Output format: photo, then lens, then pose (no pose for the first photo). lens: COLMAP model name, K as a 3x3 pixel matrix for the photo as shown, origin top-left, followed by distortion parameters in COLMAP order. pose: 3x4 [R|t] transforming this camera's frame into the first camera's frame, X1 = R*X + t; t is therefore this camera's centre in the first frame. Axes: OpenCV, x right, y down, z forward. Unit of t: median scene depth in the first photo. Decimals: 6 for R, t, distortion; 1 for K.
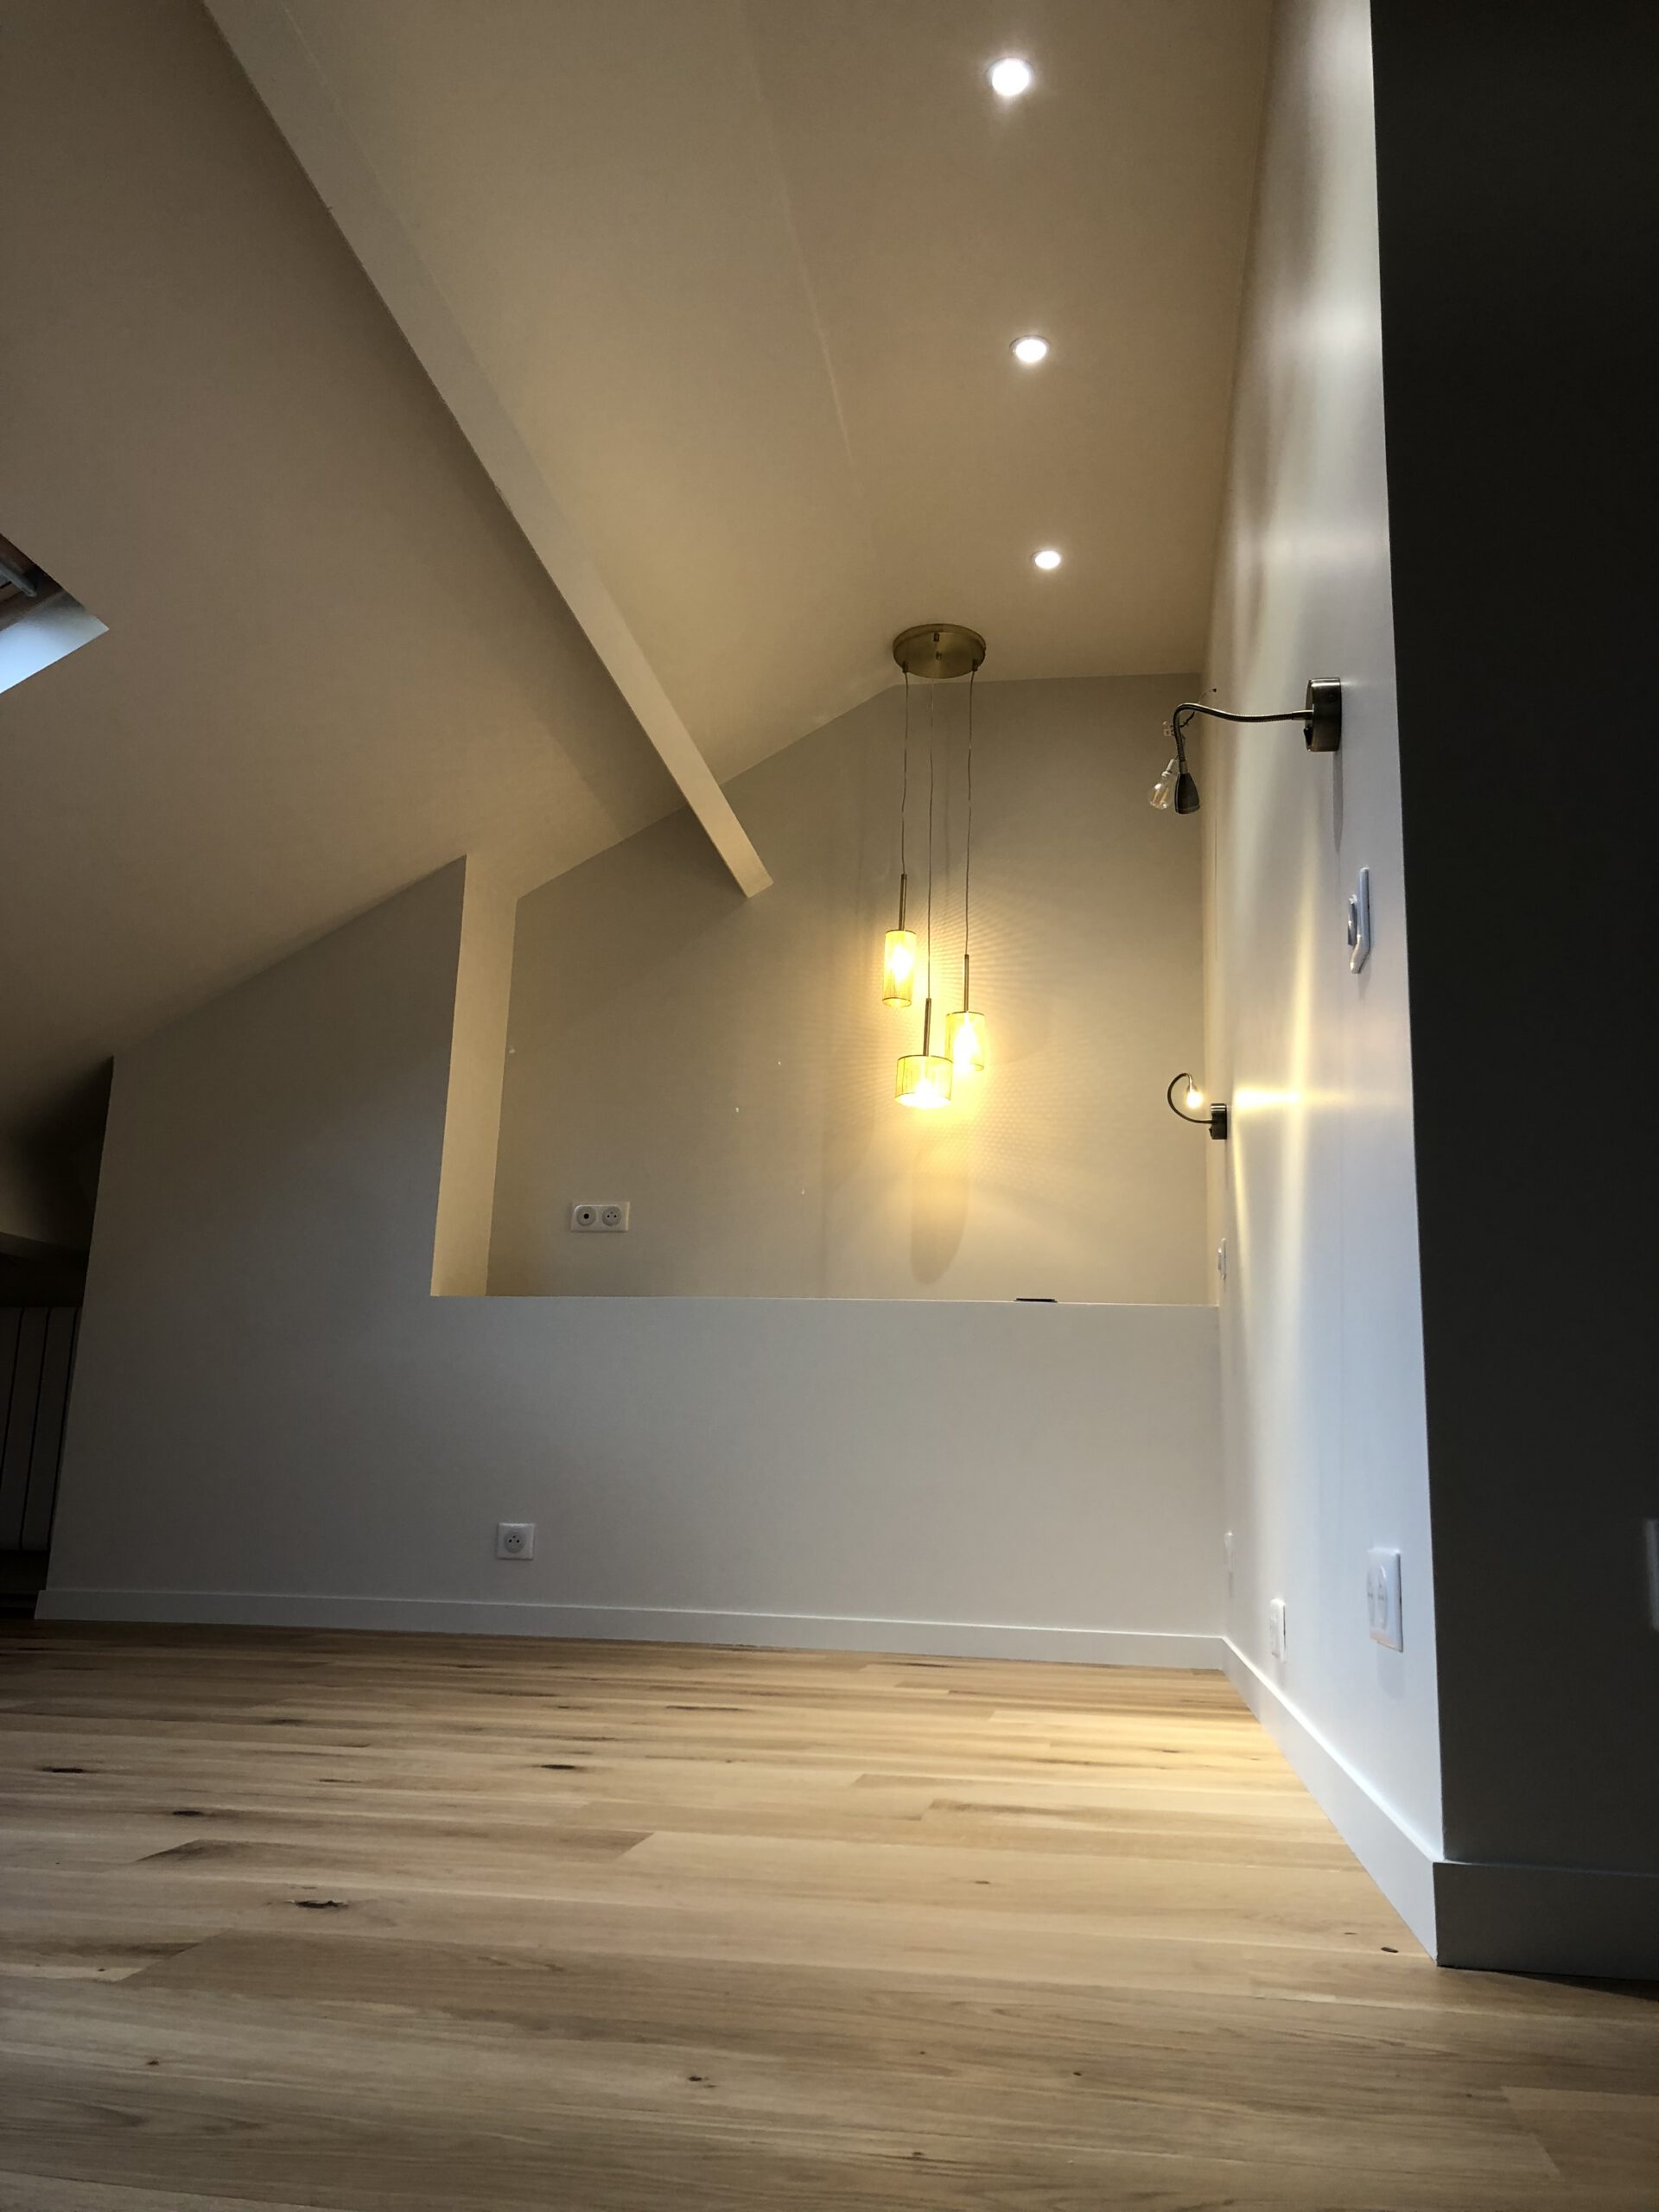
lens RADIAL K [[1831.4, 0, 838.7], [0, 1831.4, 1095.0], [0, 0, 1]] dist [0.064814, -0.061685]
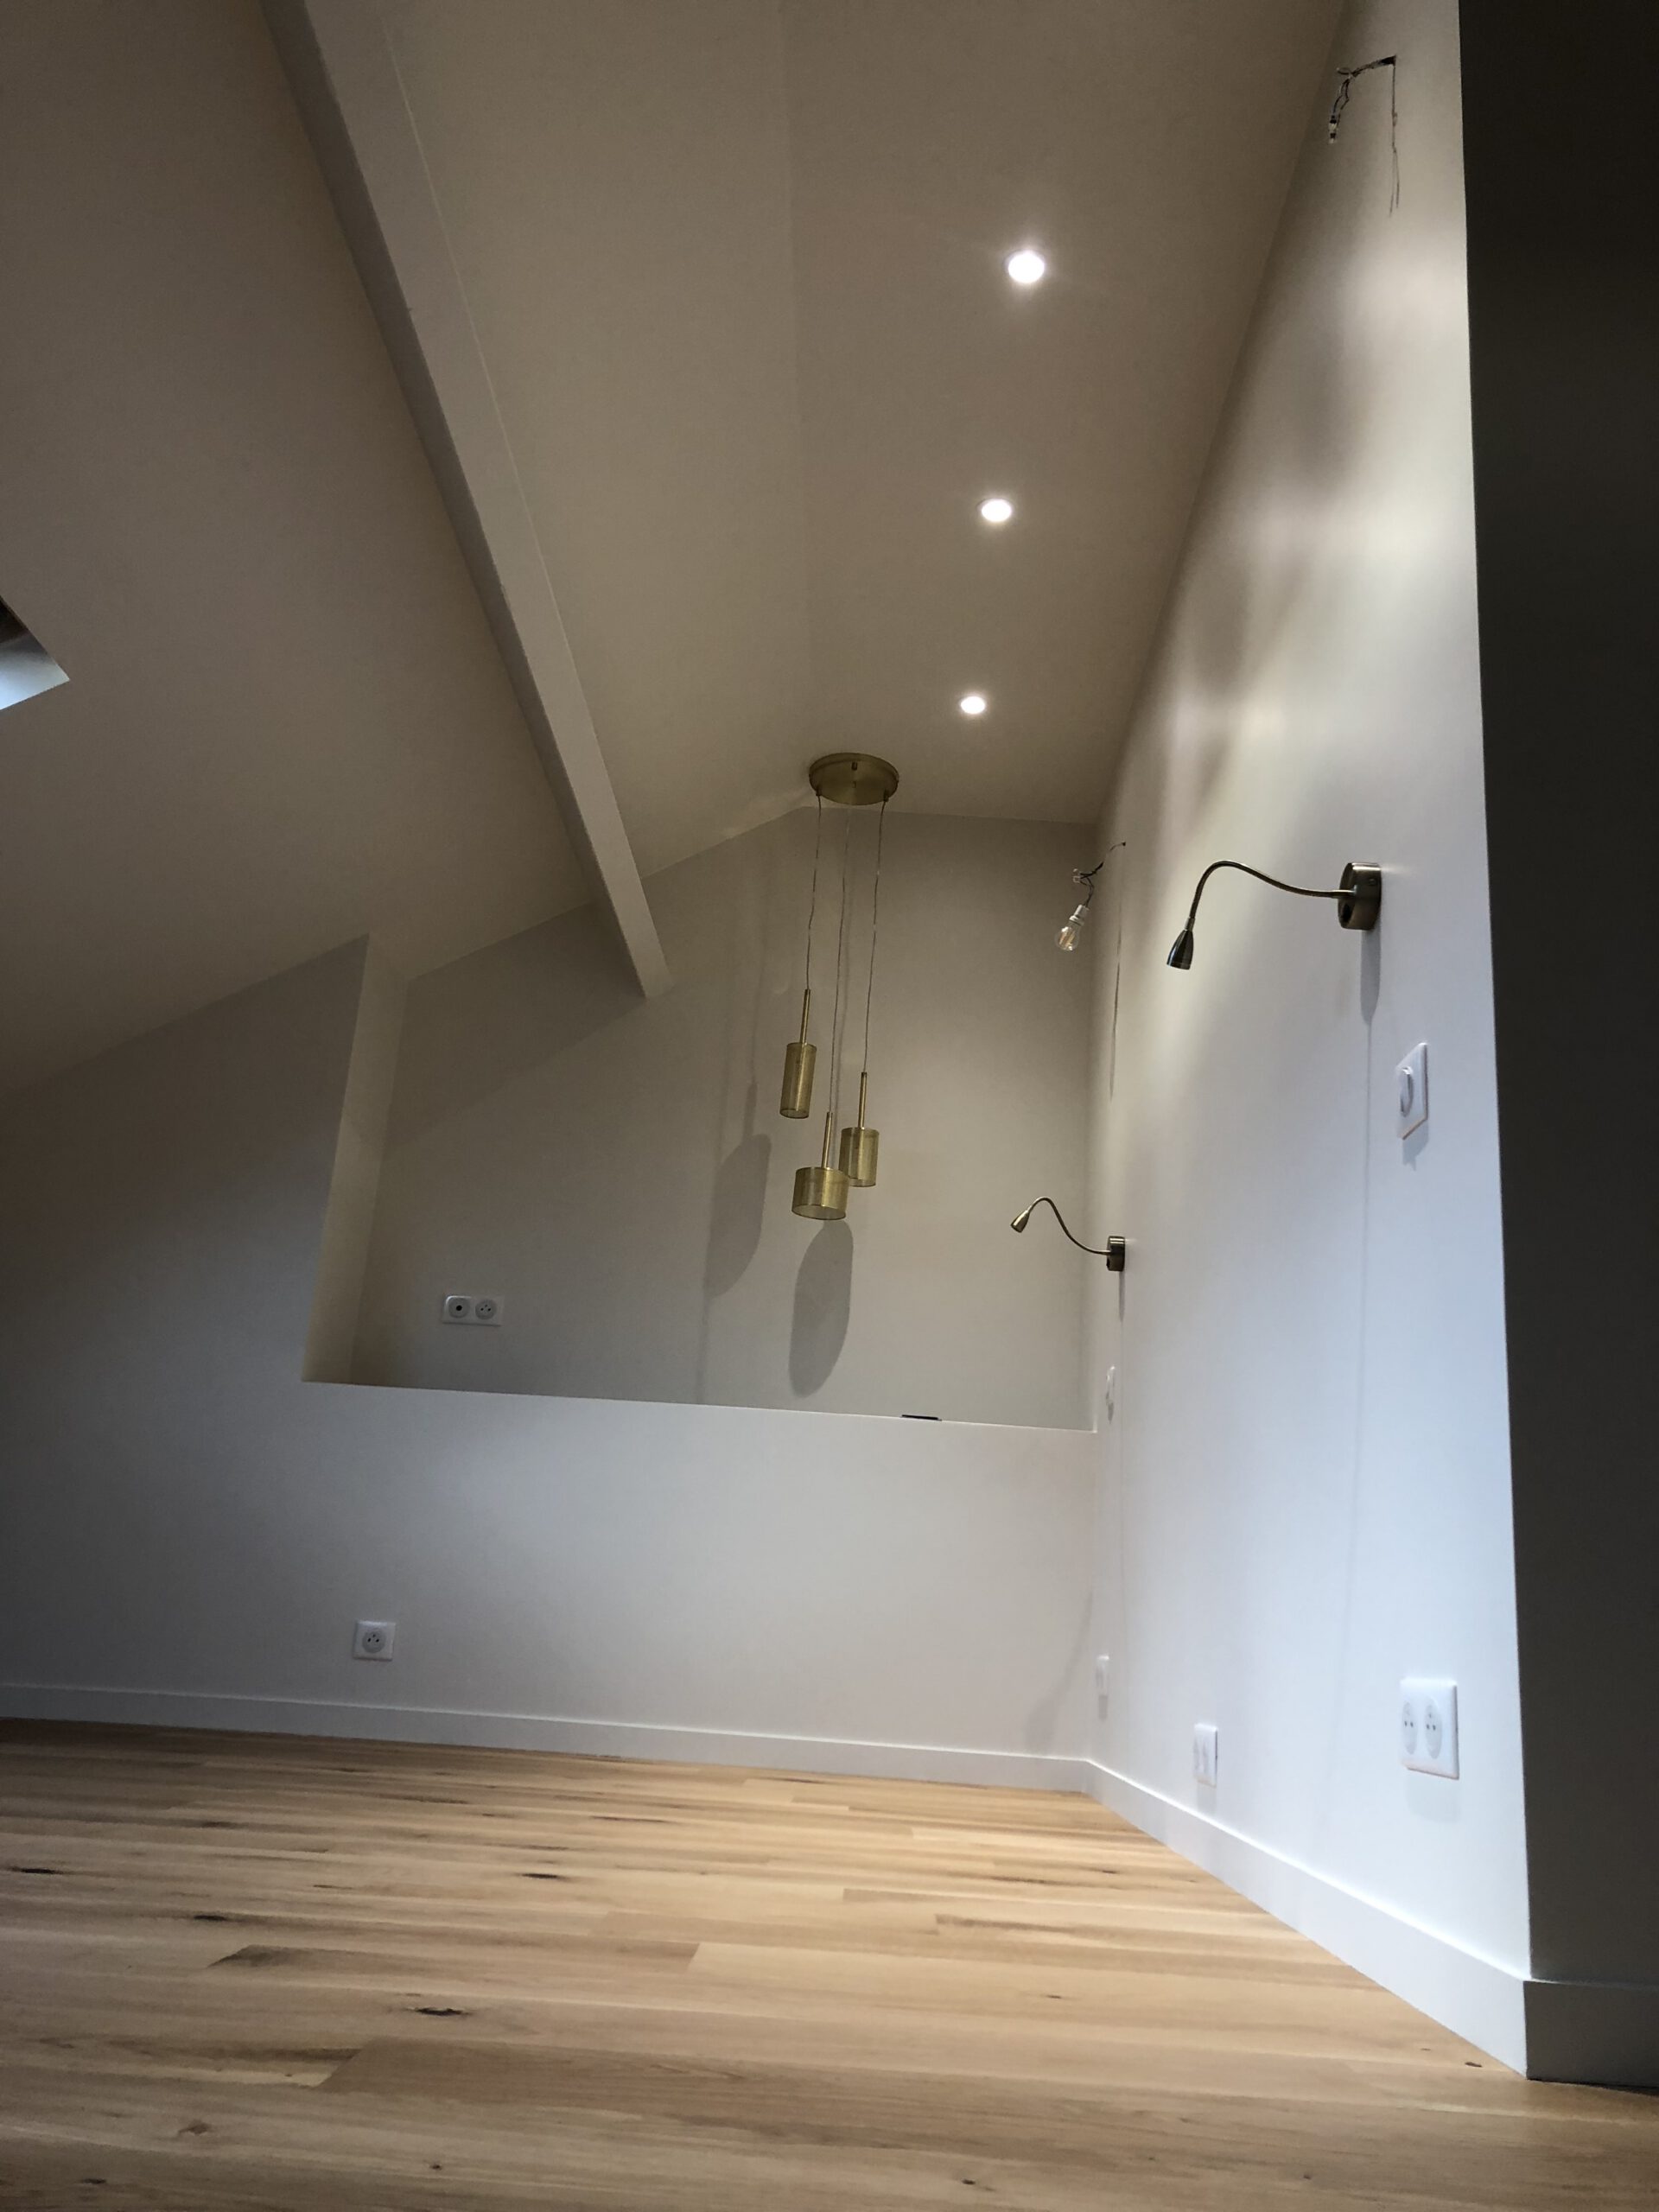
lens RADIAL K [[1831.4, 0, 846.0], [0, 1831.4, 1102.1], [0, 0, 1]] dist [0.064814, -0.061685]
pose [[0.987674, 0.074926, 0.137426, -0.168042], [-0.067600, 0.996069, -0.057235, -0.002997], [-0.141174, 0.047240, 0.988857, -0.021835]]
